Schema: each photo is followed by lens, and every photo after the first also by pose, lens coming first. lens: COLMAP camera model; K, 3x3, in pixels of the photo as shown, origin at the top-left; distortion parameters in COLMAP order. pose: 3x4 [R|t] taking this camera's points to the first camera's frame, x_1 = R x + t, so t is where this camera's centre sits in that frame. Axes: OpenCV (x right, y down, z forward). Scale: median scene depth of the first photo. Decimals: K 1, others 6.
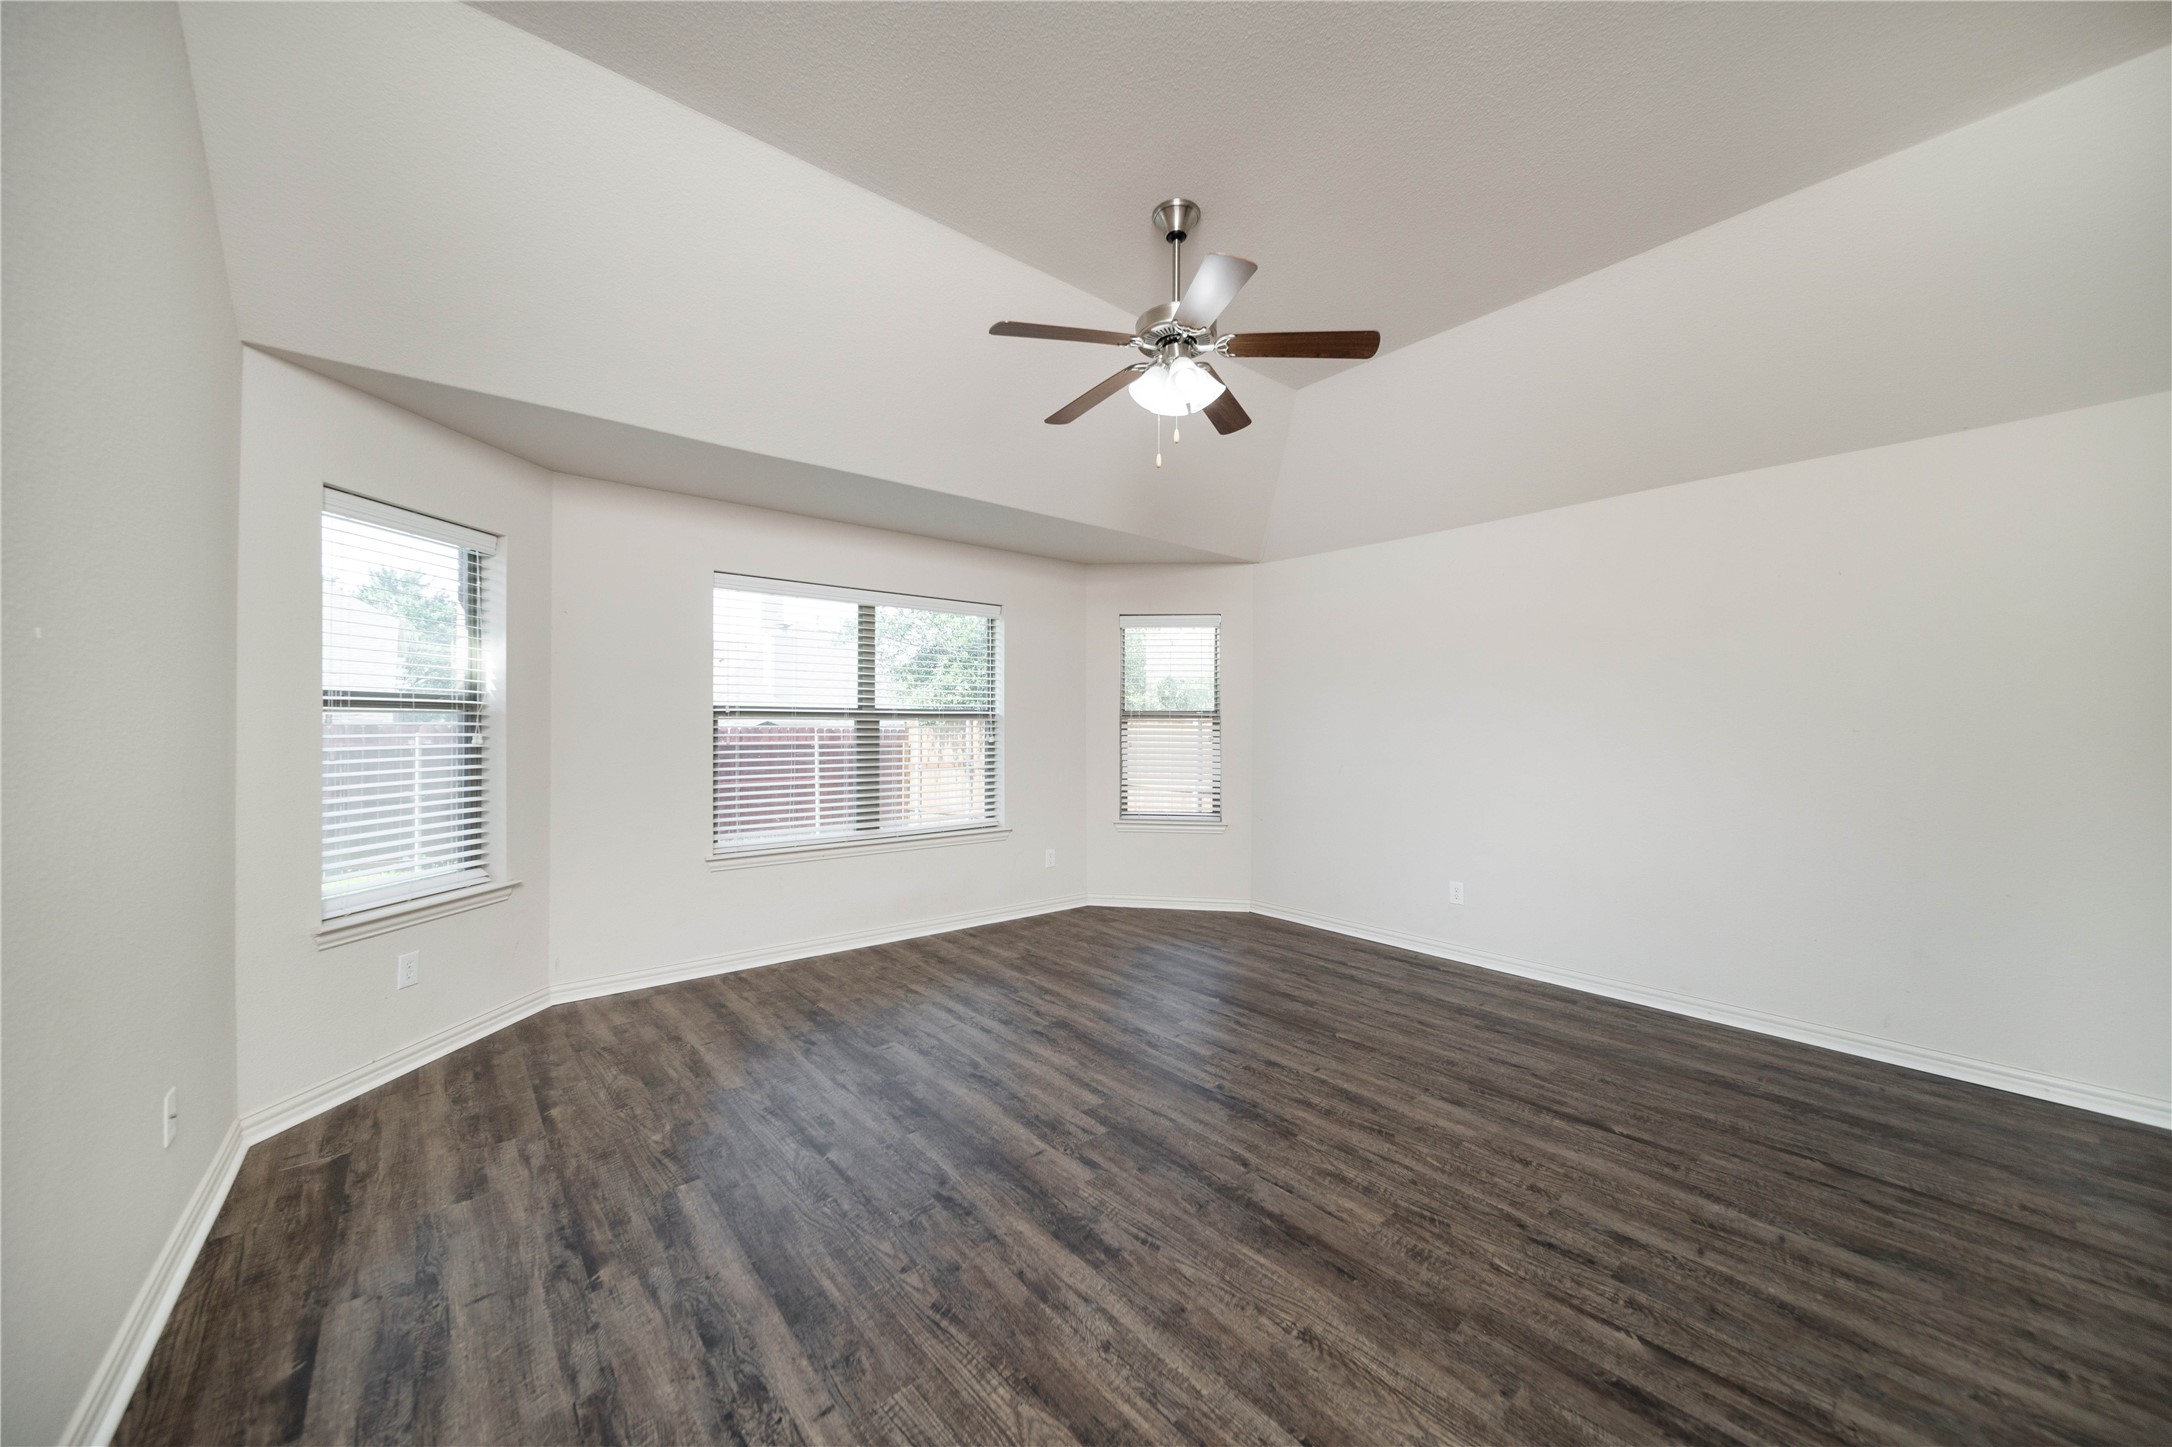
lens RADIAL K [[769.3, 0, 1086.3], [0, 769.3, 727.9], [0, 0, 1]] dist [-0.002126, -0.000048]
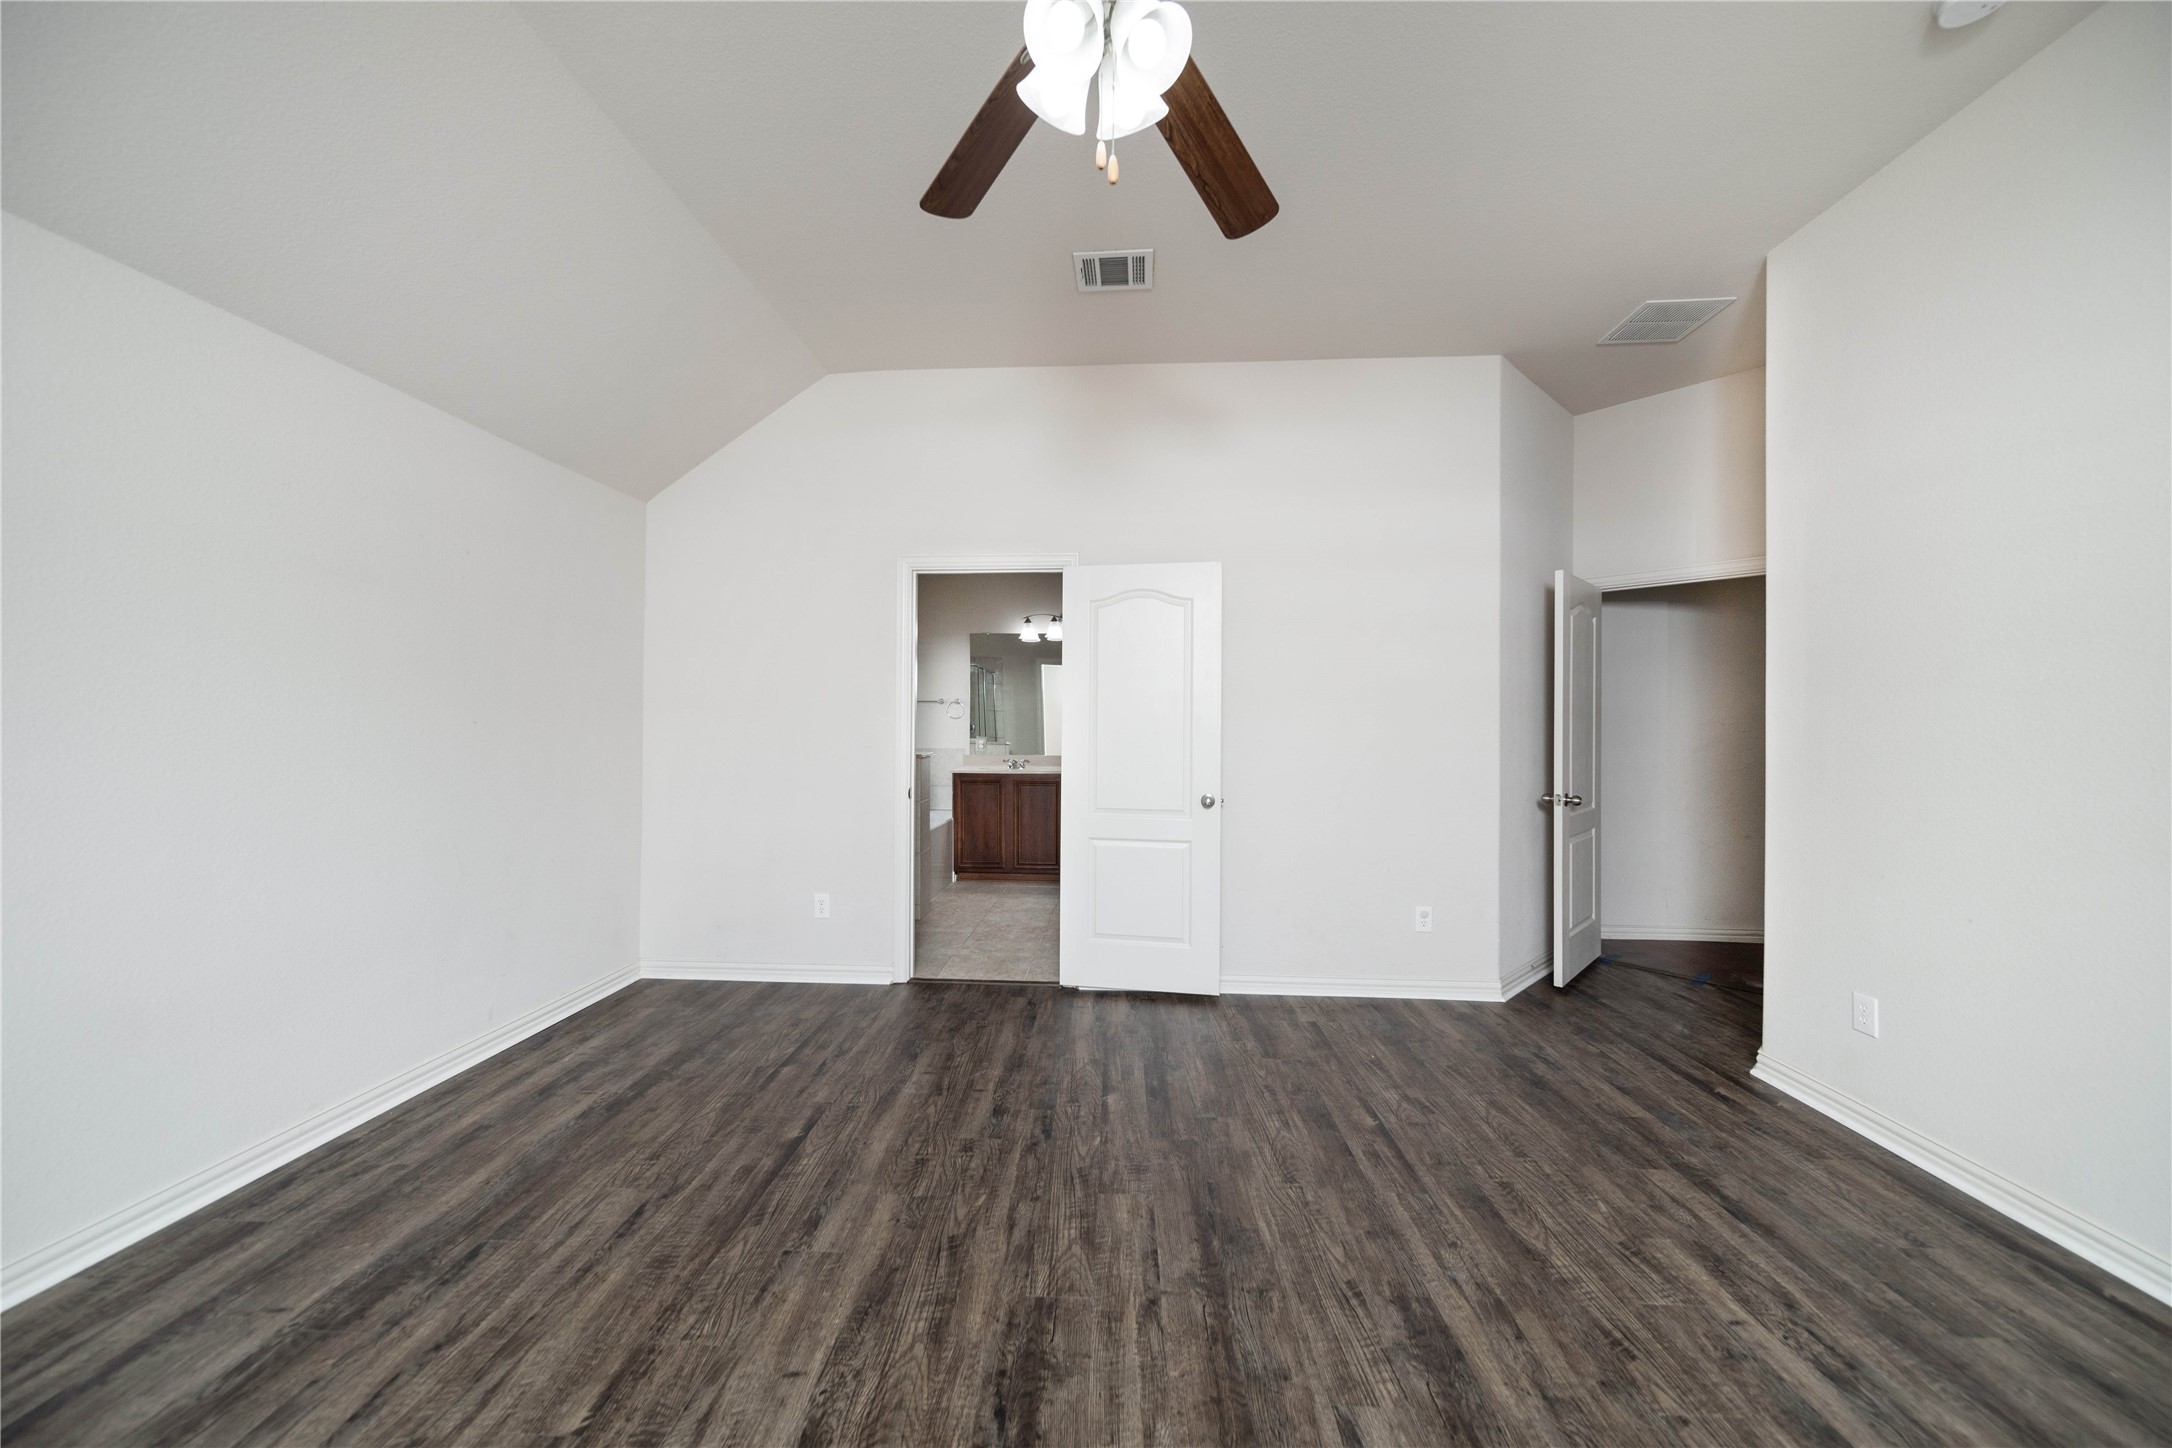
lens RADIAL K [[769.3, 0, 1082.1], [0, 769.3, 721.0], [0, 0, 1]] dist [-0.002126, -0.000048]
pose [[-0.733056, -0.007246, 0.680130, -0.288397], [-0.007948, 0.999966, 0.002087, -0.005671], [-0.680122, -0.003876, -0.733089, 1.833451]]
